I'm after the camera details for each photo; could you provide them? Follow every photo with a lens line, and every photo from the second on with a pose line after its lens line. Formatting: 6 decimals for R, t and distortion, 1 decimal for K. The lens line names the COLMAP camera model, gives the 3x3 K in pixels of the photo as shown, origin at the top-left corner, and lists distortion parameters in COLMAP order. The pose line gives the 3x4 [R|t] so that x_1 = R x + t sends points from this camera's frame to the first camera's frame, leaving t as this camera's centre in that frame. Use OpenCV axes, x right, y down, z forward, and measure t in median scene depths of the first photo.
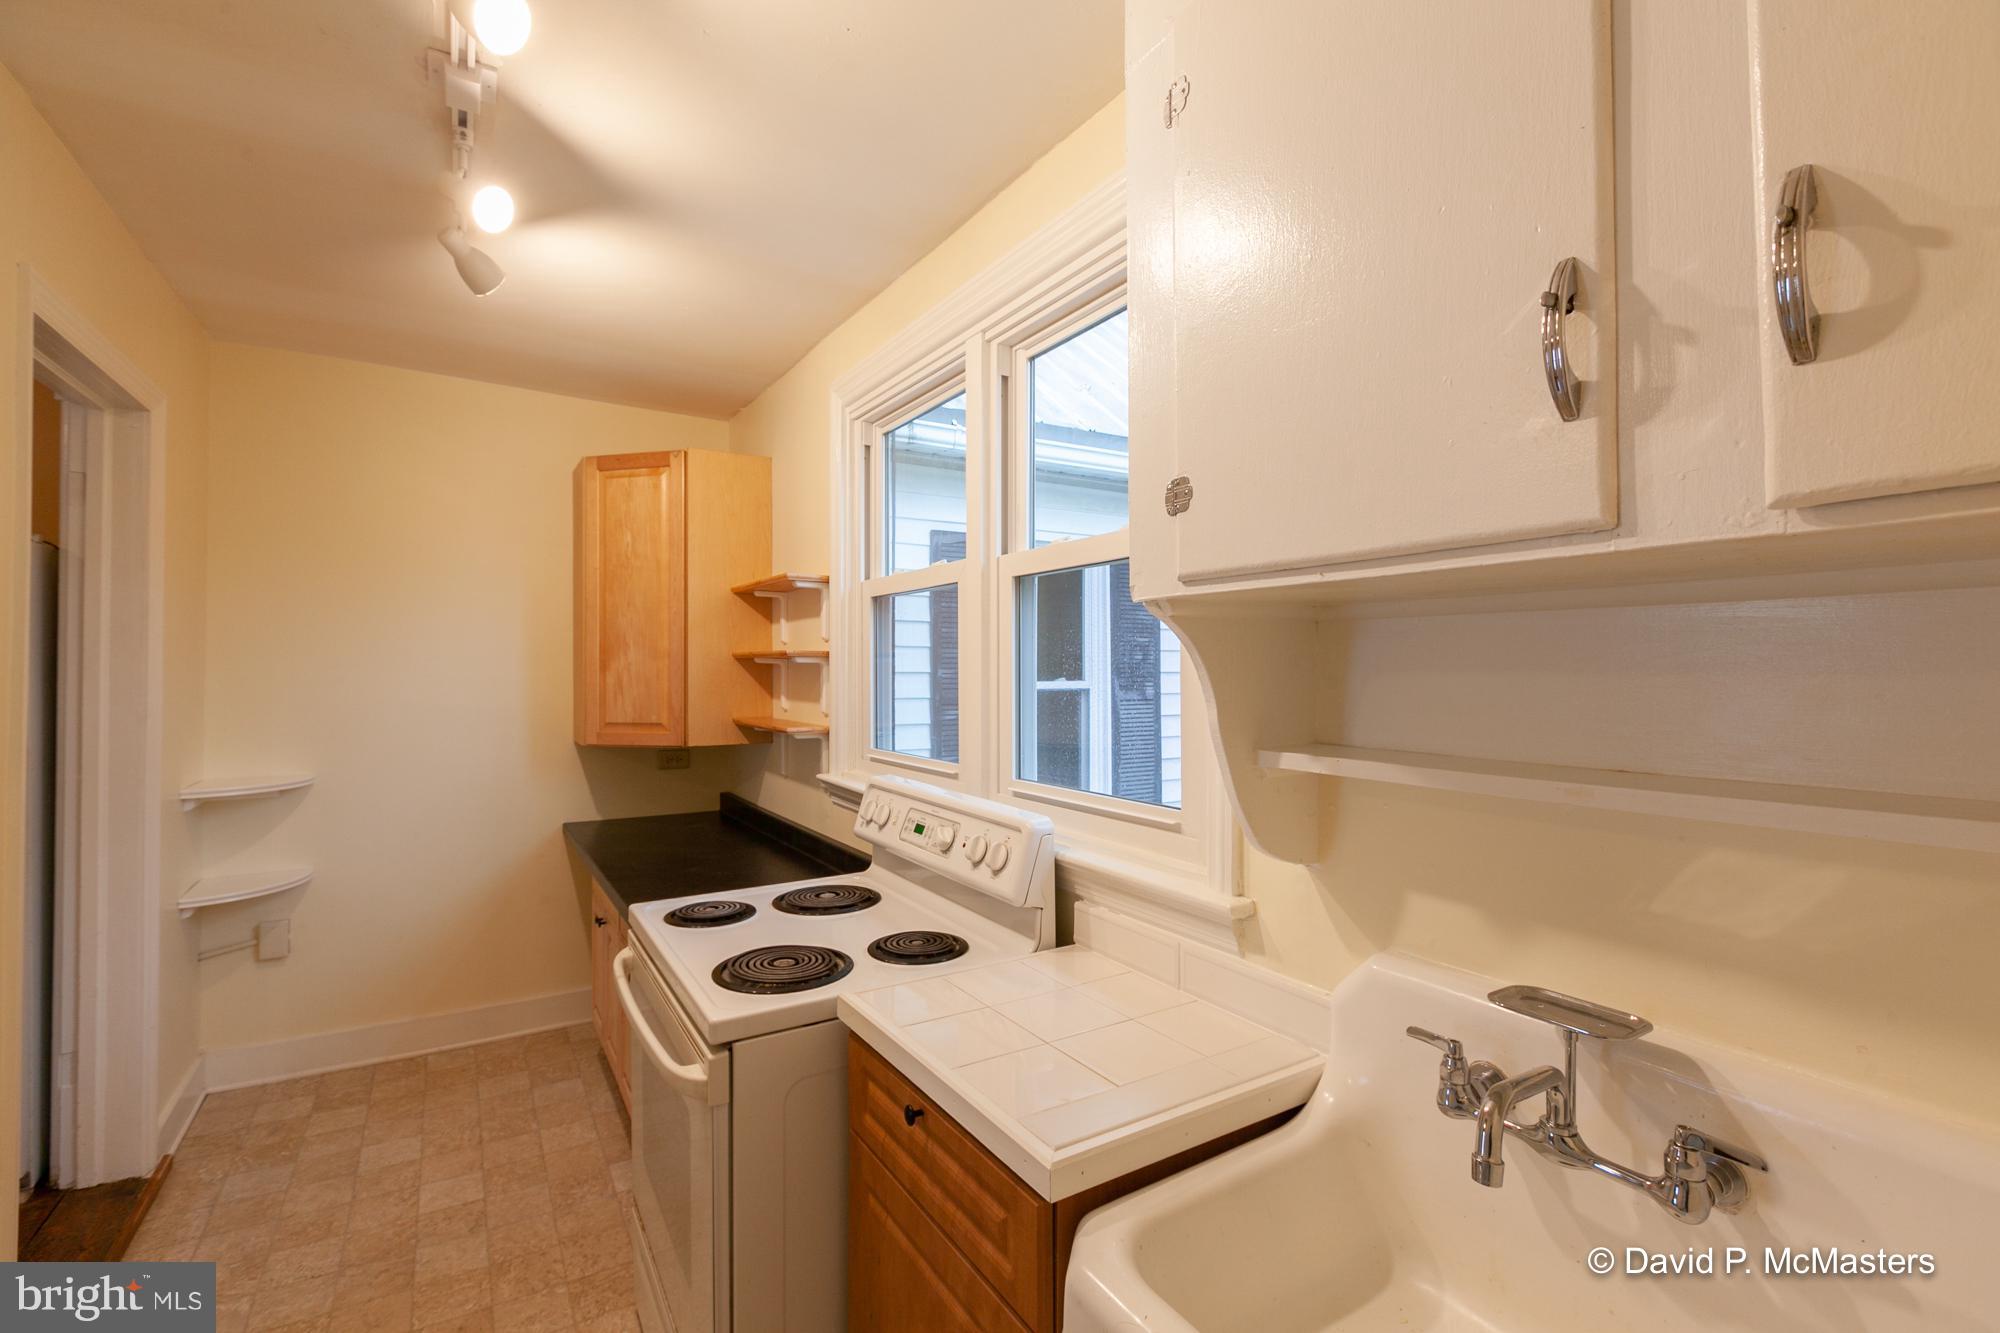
lens RADIAL K [[888.2, 0, 994.5], [0, 888.2, 657.4], [0, 0, 1]] dist [0.001129, 0.000058]
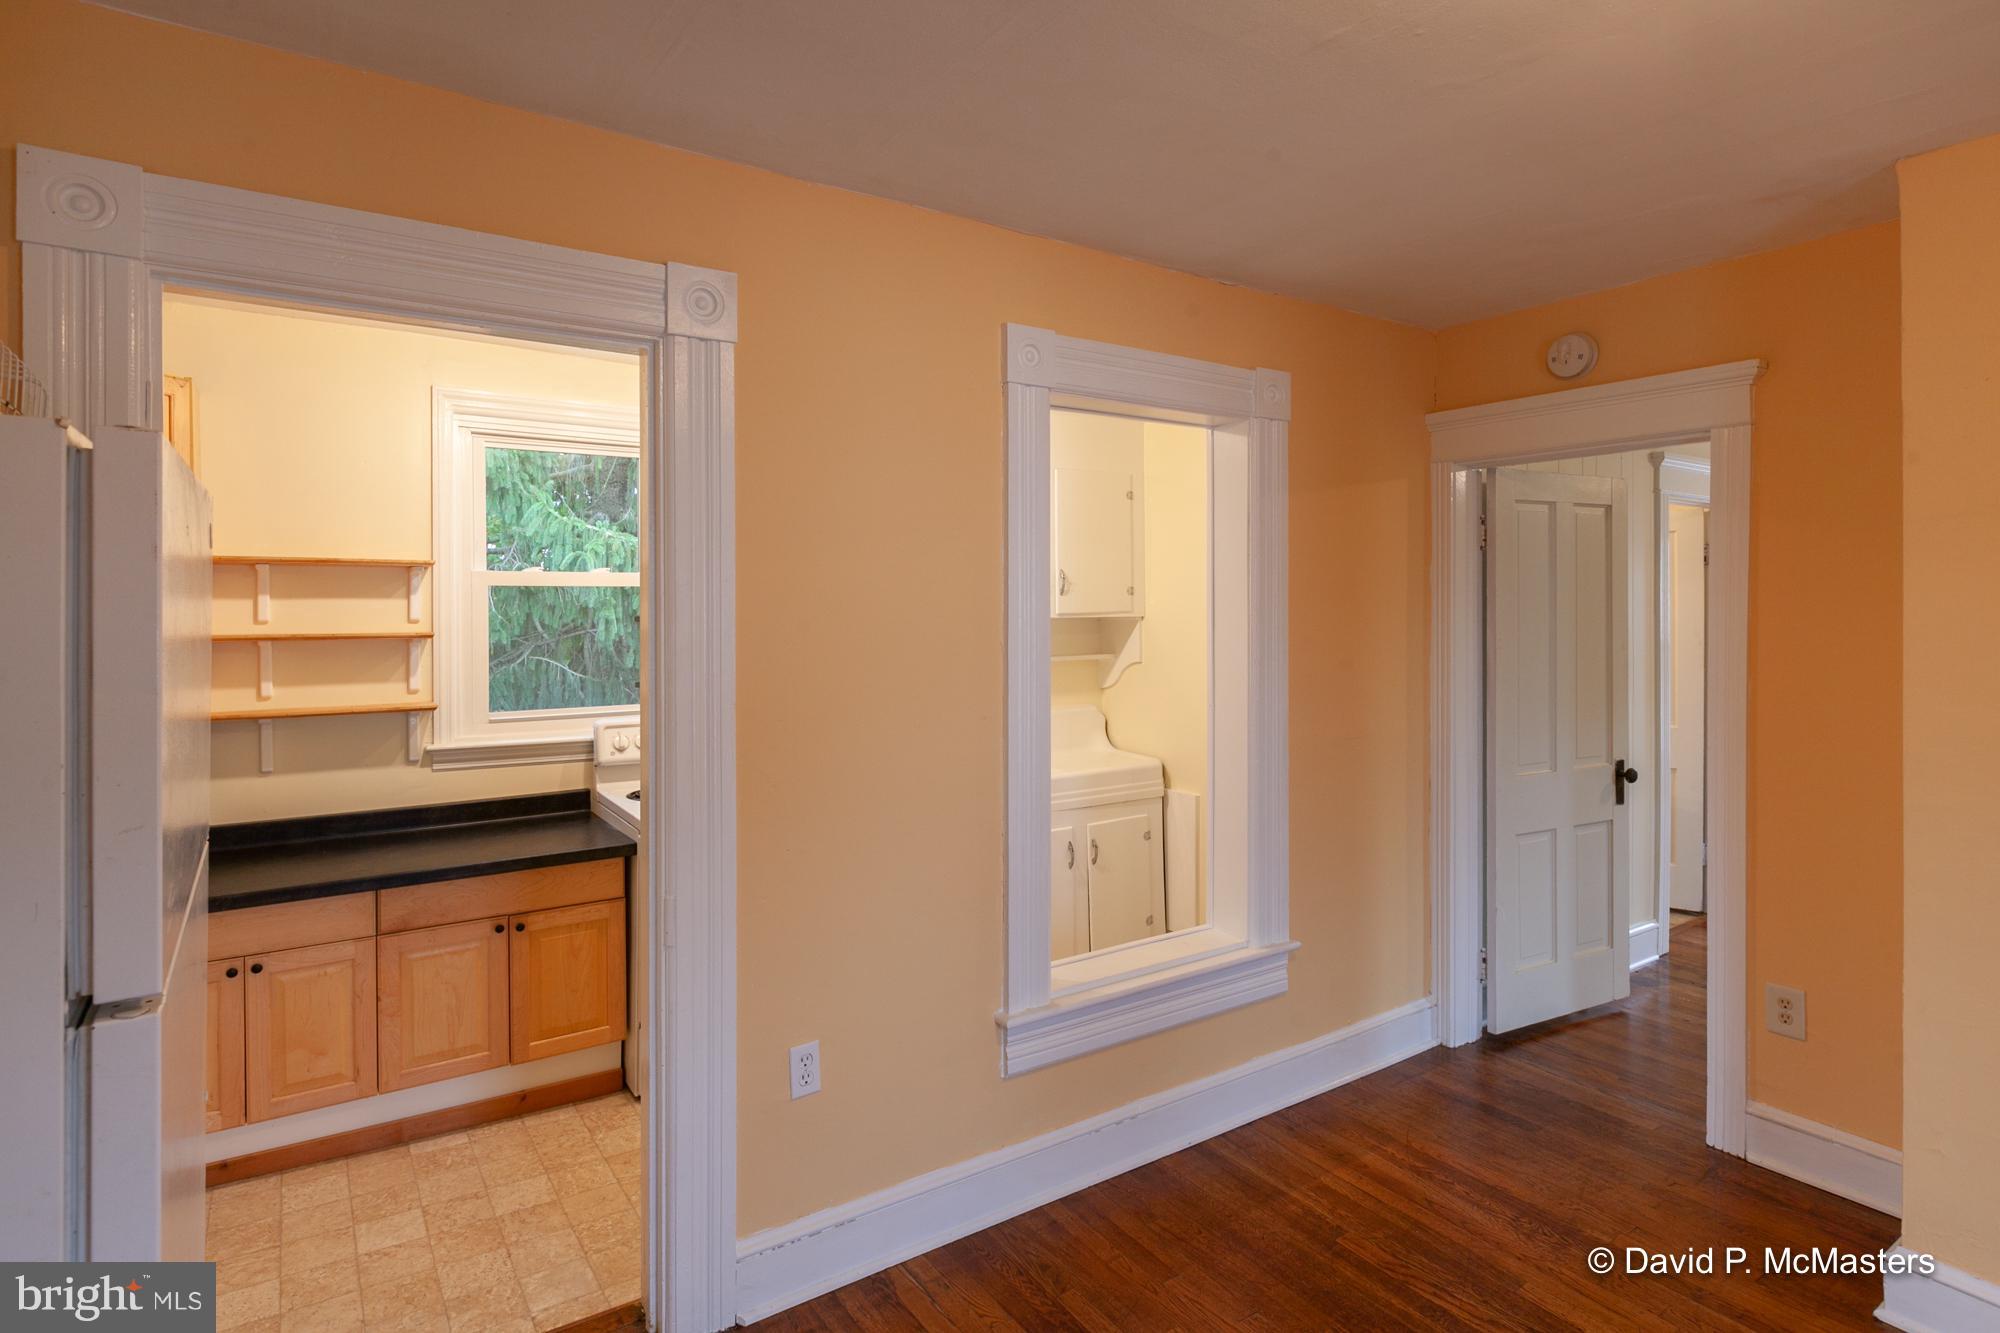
lens RADIAL K [[1059.9, 0, 997.5], [0, 1059.9, 595.6], [0, 0, 1]] dist [0.001454, 0.000293]
pose [[-0.049840, -0.000186, 0.998757, -1.805028], [-0.013580, 0.999908, -0.000491, -0.071613], [-0.998665, -0.013587, -0.049838, 0.446652]]
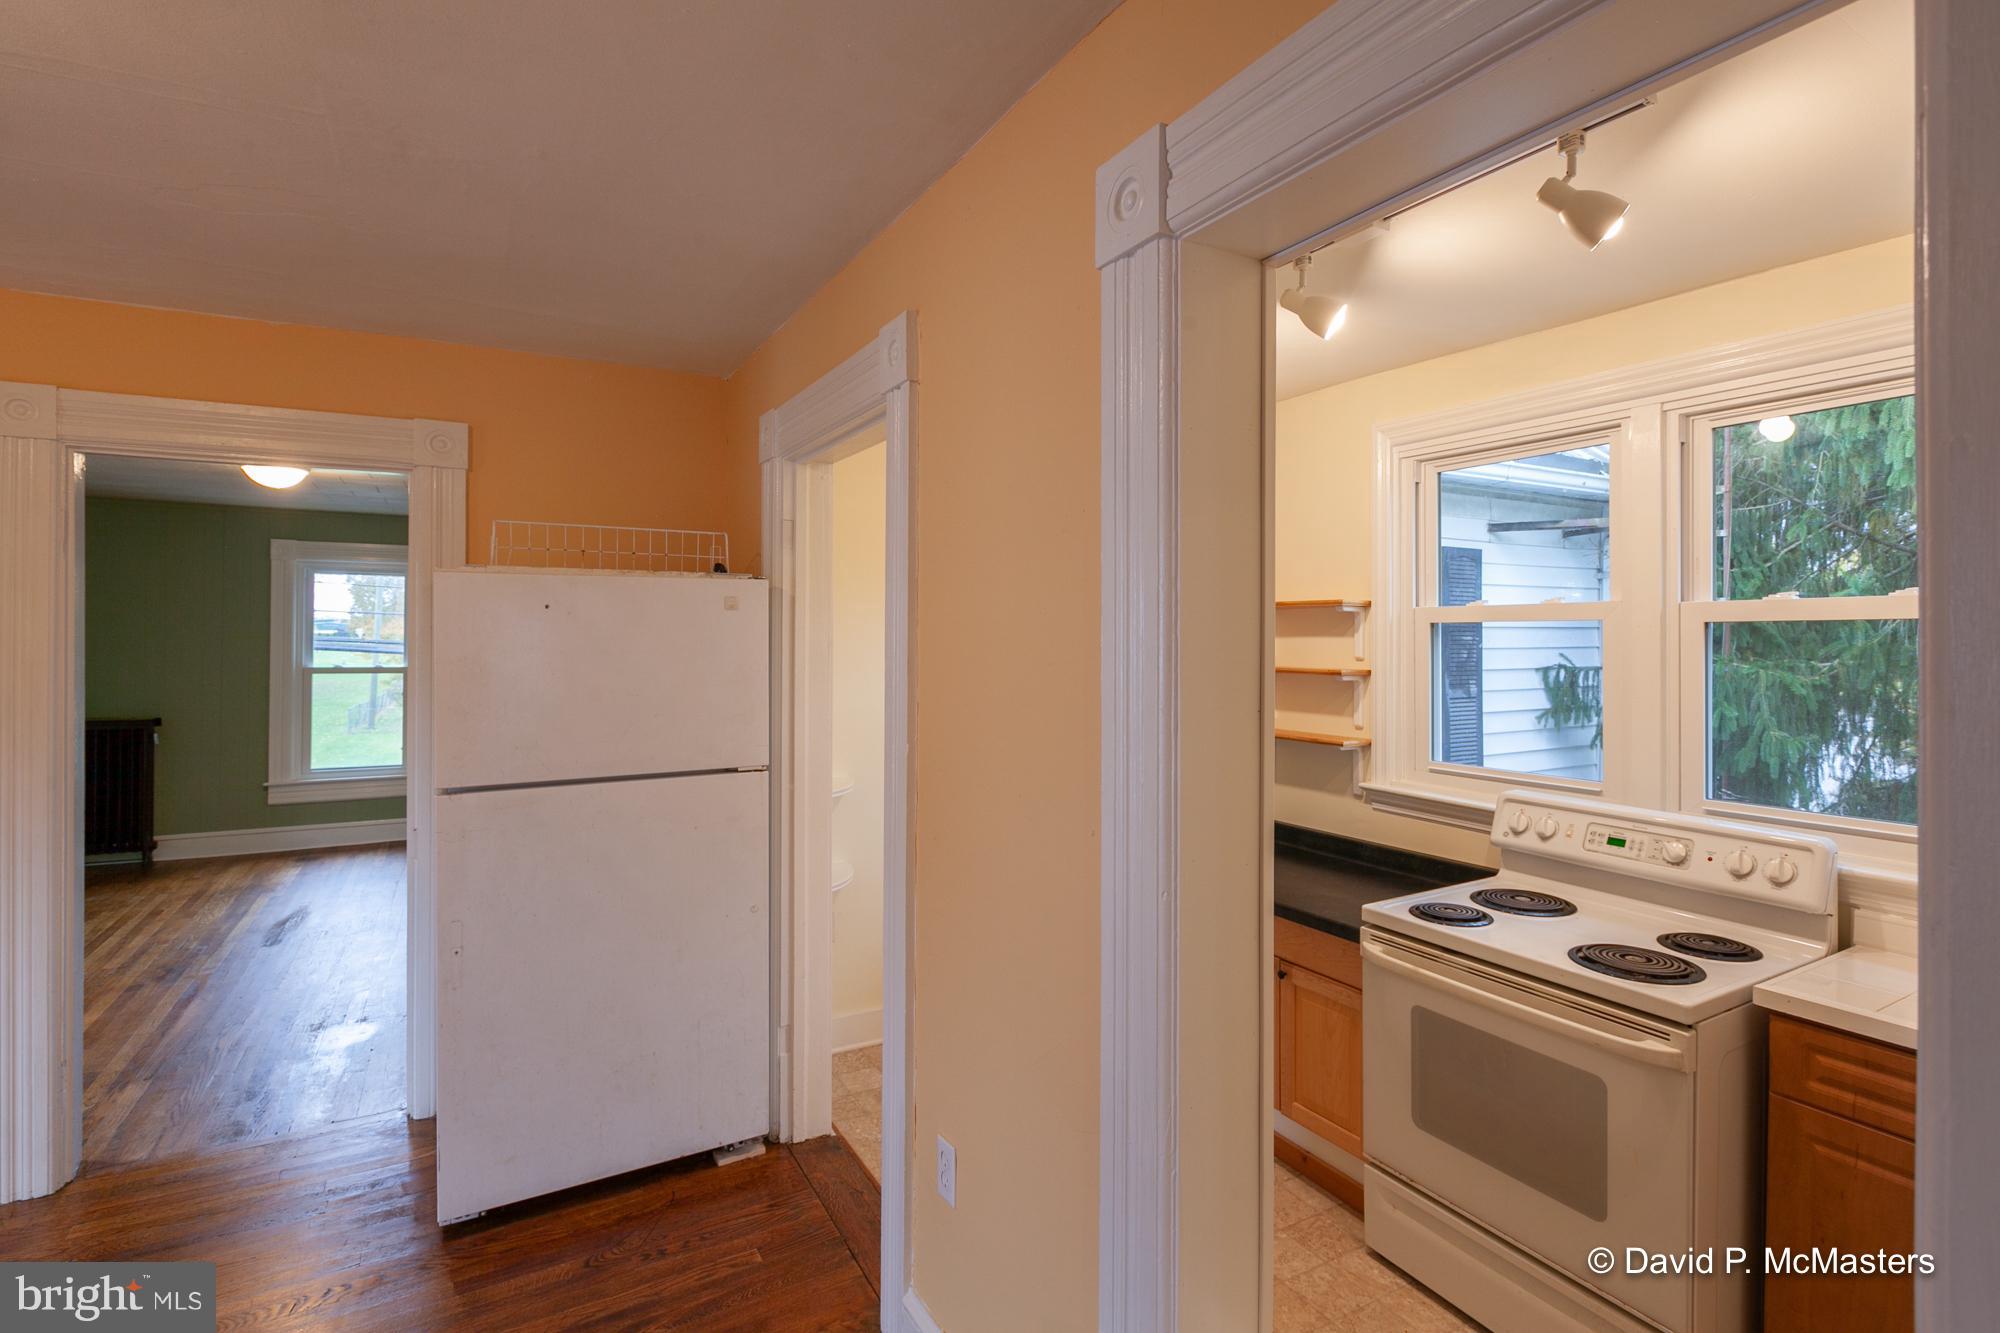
lens RADIAL K [[947.6, 0, 1000.1], [0, 947.6, 638.0], [0, 0, 1]] dist [-0.000899, -0.000387]
pose [[0.999377, 0.000460, -0.035287, -0.714245], [-0.000034, 0.999927, 0.012077, -0.072339], [0.035290, -0.012068, 0.999304, -0.209712]]
